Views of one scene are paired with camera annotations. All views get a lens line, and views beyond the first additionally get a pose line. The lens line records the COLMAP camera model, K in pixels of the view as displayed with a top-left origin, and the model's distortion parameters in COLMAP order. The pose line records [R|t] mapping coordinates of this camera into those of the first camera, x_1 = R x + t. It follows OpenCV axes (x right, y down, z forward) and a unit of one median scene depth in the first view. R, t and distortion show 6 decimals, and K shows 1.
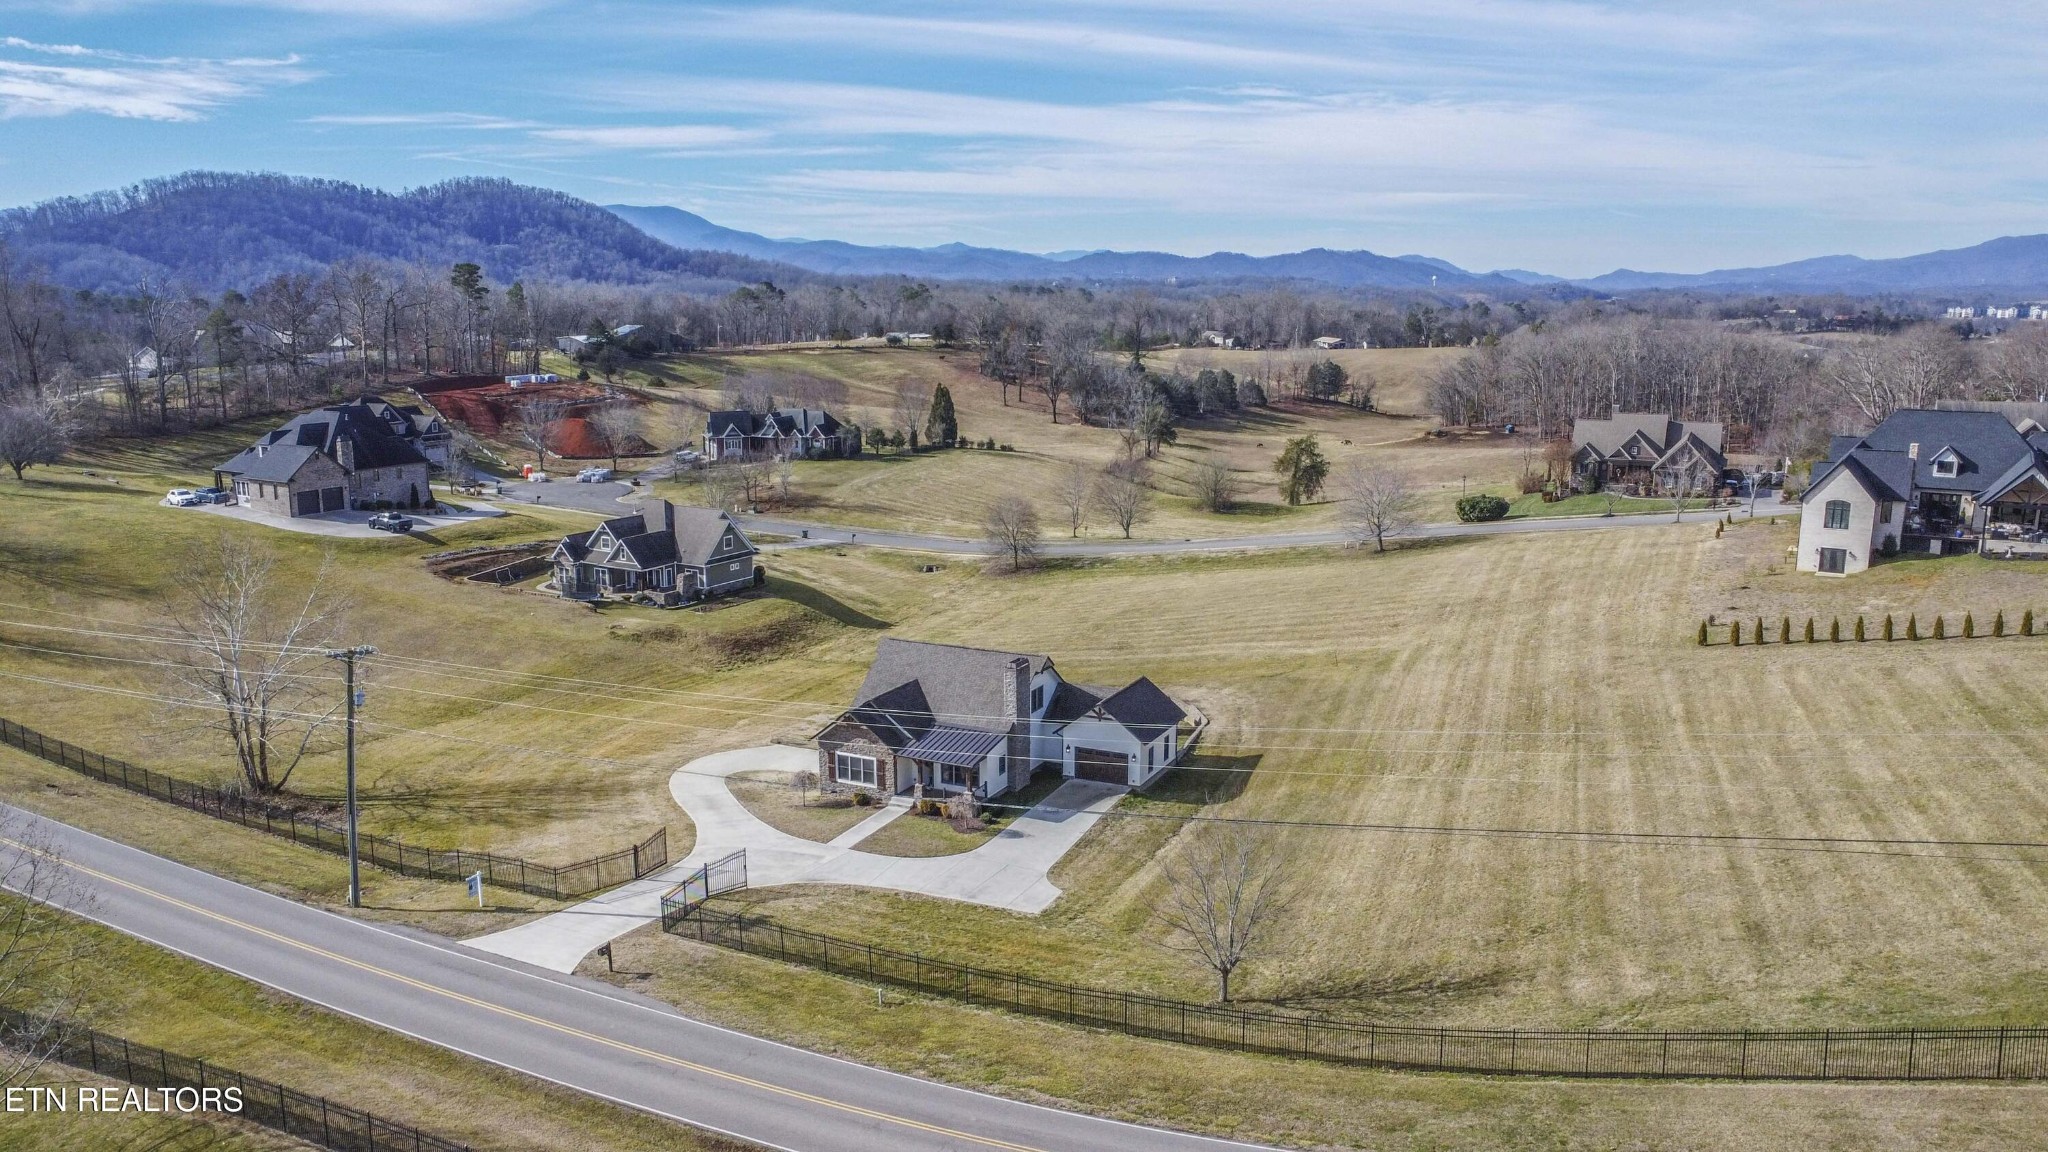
lens RADIAL K [[1529.2, 0, 1029.9], [0, 1529.2, 571.8], [0, 0, 1]] dist [-0.179685, 0.274616]
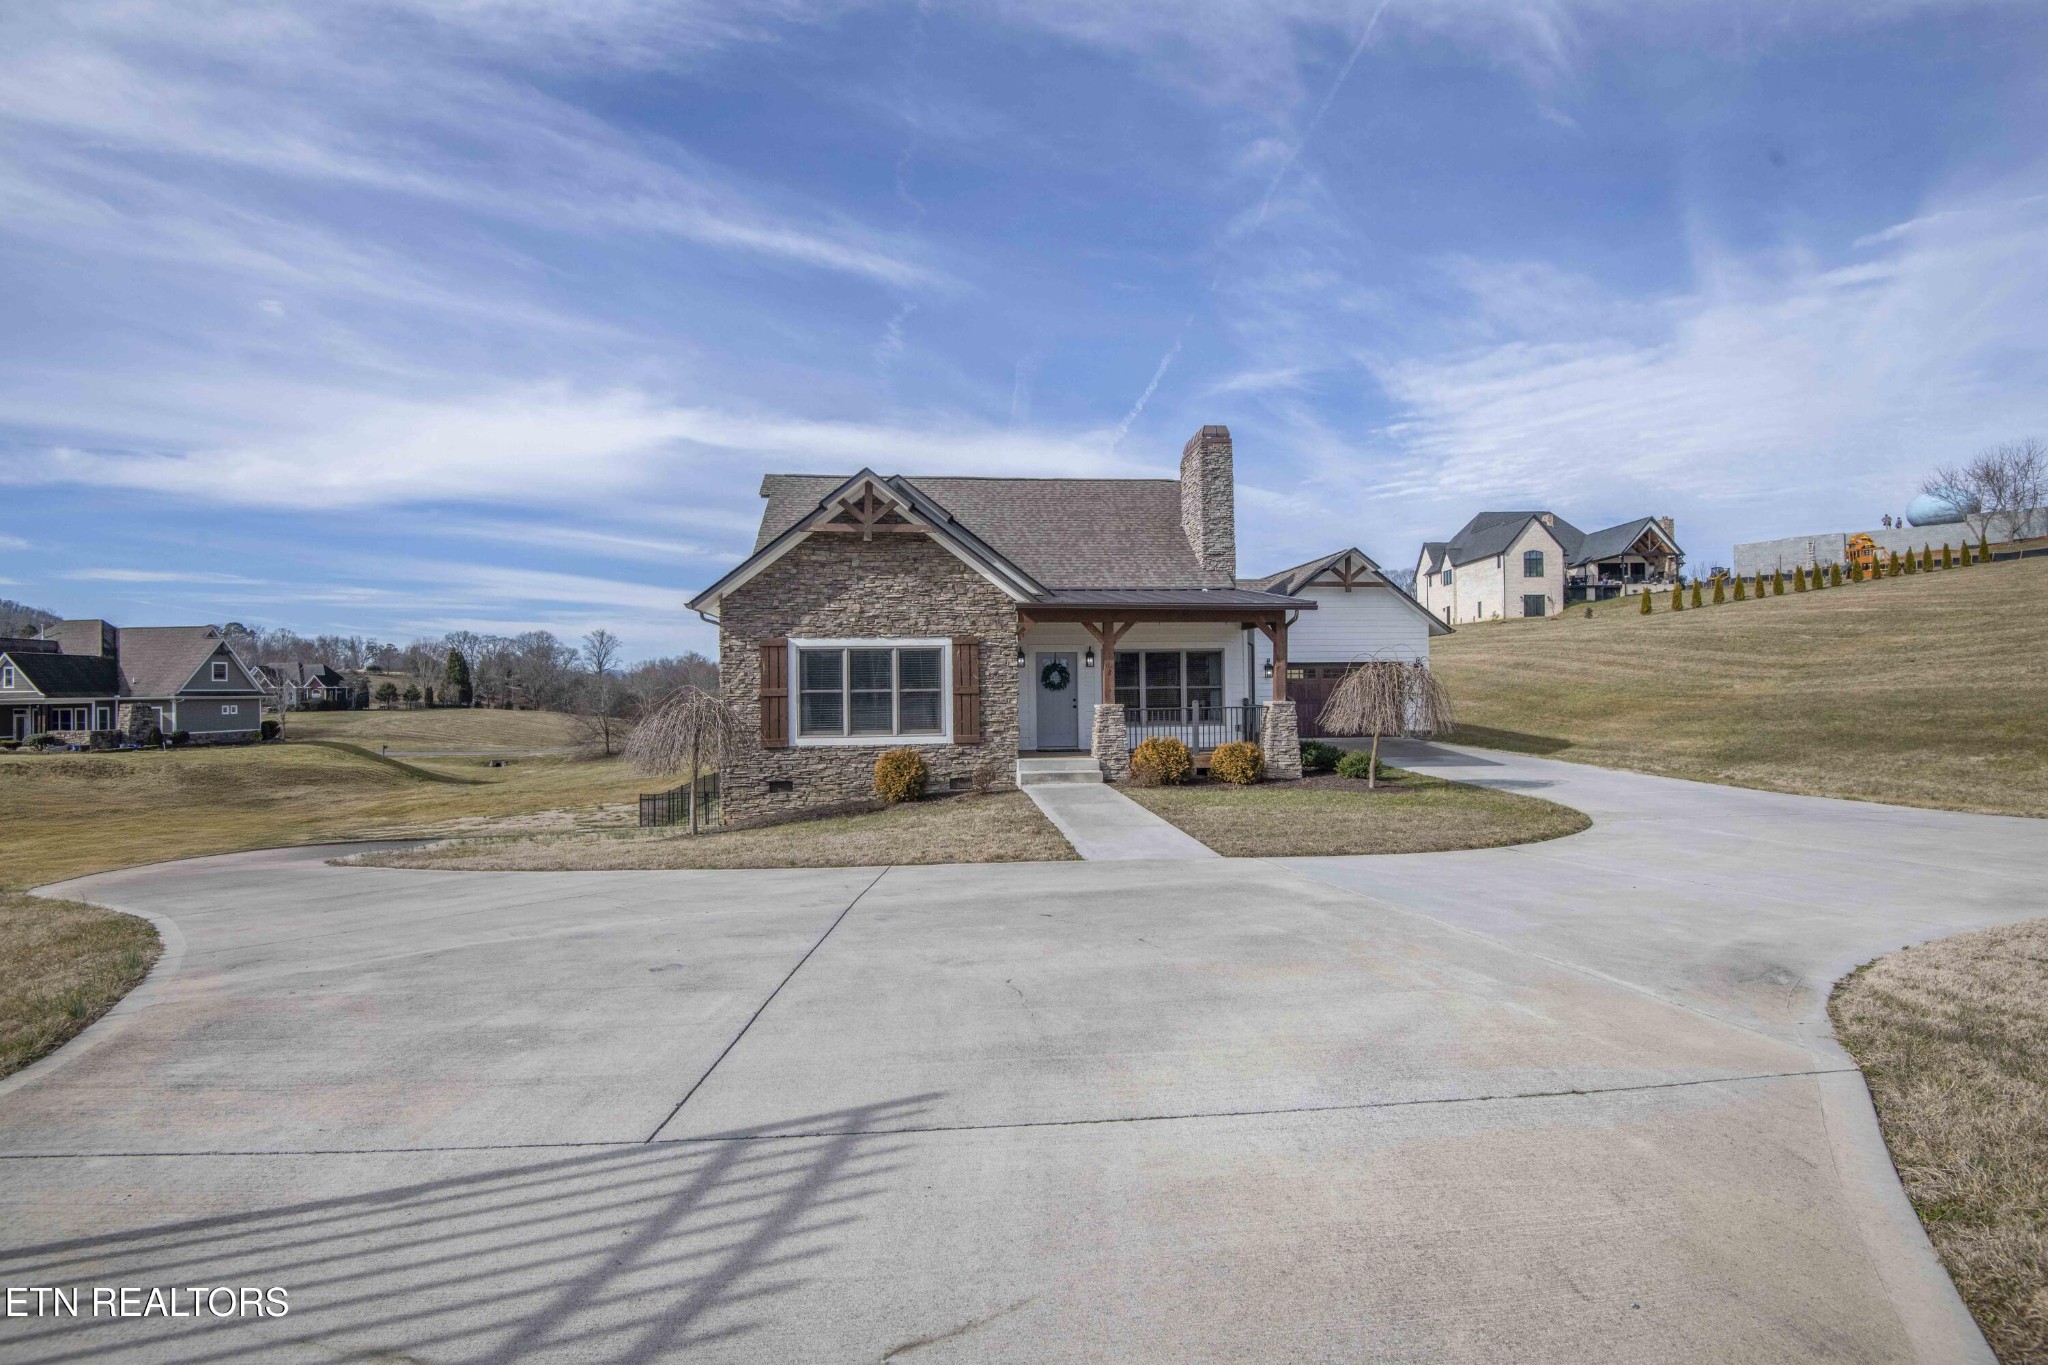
lens RADIAL K [[948.0, 0, 1030.6], [0, 948.0, 678.7], [0, 0, 1]] dist [-0.019167, -0.013656]
pose [[0.852815, -0.004419, 0.522194, -0.106056], [0.110107, 0.979006, -0.171536, 0.093368], [-0.510473, 0.203785, 0.835398, 0.473300]]
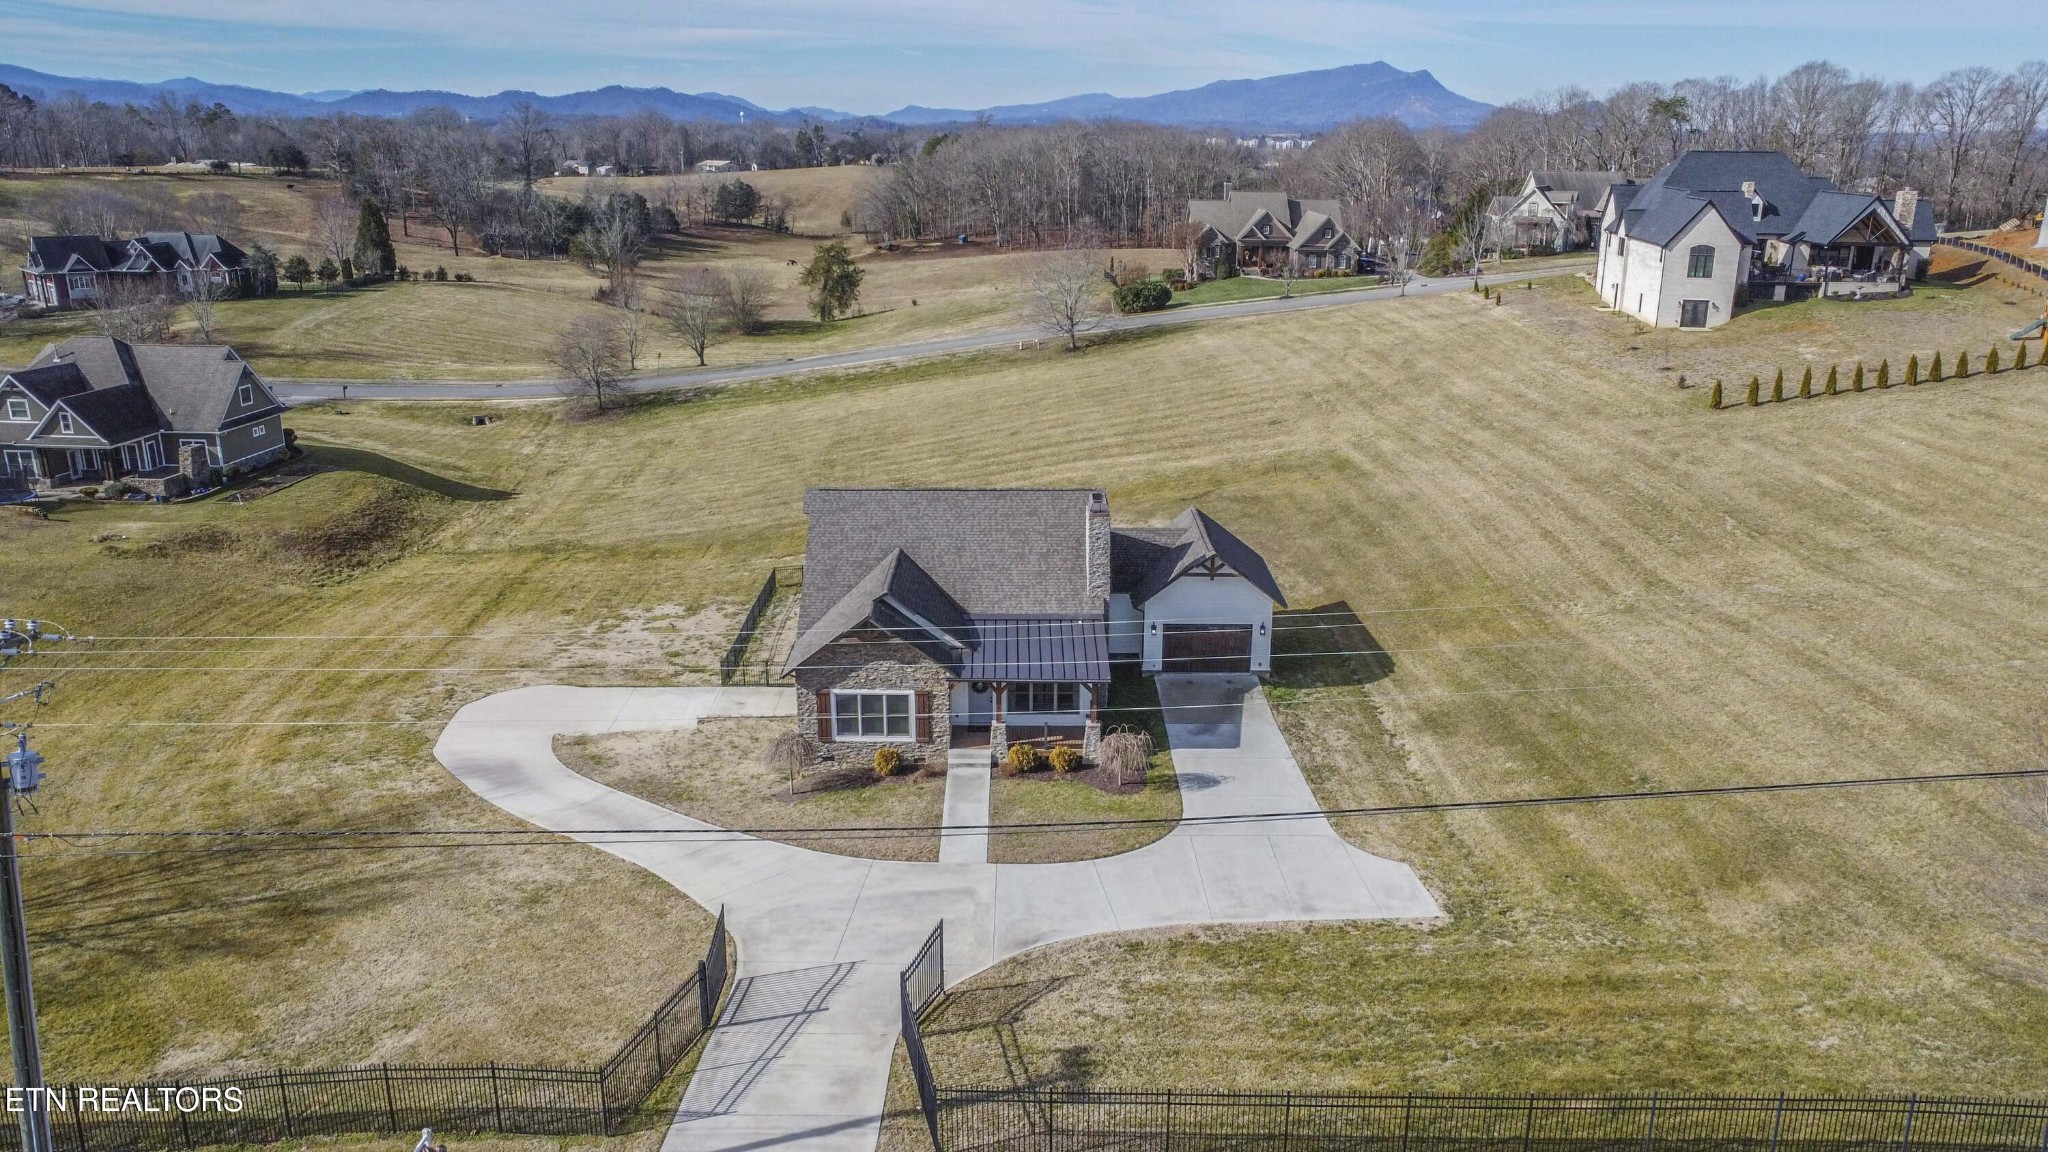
lens RADIAL K [[1529.2, 0, 1029.9], [0, 1529.2, 571.8], [0, 0, 1]] dist [-0.179685, 0.274616]
pose [[0.901289, -0.120743, 0.416052, -0.168455], [0.078203, 0.989944, 0.117881, 0.007269], [-0.426102, -0.073708, 0.901668, 0.262168]]
